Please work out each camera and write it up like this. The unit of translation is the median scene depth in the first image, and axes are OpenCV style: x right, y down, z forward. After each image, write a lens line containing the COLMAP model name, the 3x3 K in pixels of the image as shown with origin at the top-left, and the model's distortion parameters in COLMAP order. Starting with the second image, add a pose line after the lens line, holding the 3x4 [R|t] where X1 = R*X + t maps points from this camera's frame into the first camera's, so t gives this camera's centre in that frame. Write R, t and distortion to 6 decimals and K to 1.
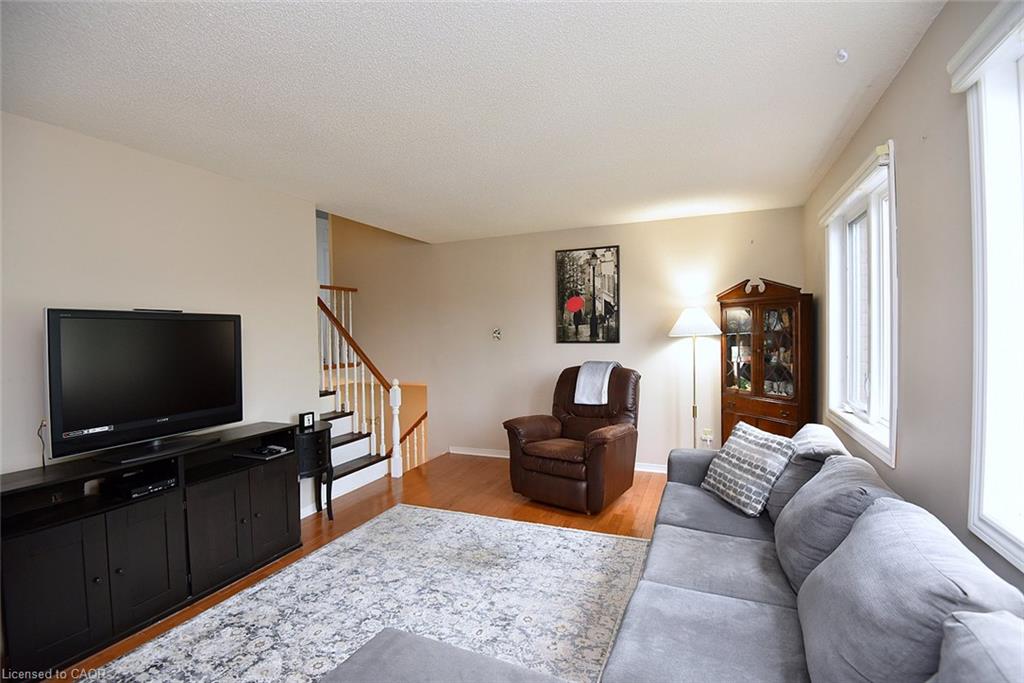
lens RADIAL K [[482.1, 0, 514.4], [0, 482.1, 339.0], [0, 0, 1]] dist [-0.021489, -0.012047]
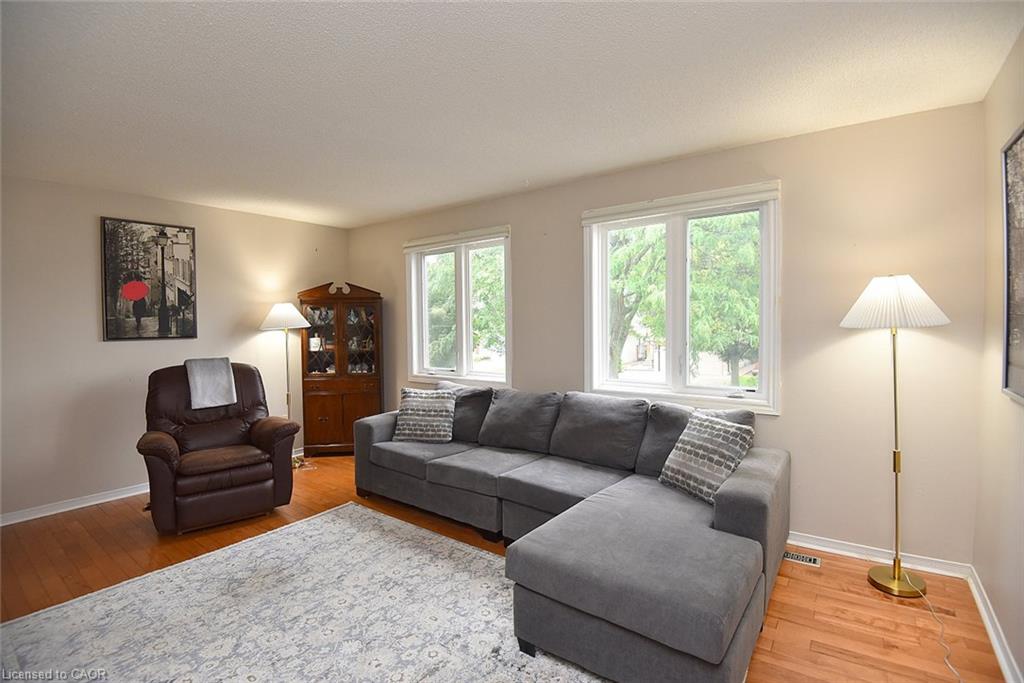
lens RADIAL K [[482.1, 0, 519.2], [0, 482.1, 337.3], [0, 0, 1]] dist [-0.021489, -0.012047]
pose [[0.219798, -0.017472, 0.975389, -0.507321], [0.027105, 0.999563, 0.011797, 0.012483], [-0.975169, 0.023845, 0.220176, 0.229708]]
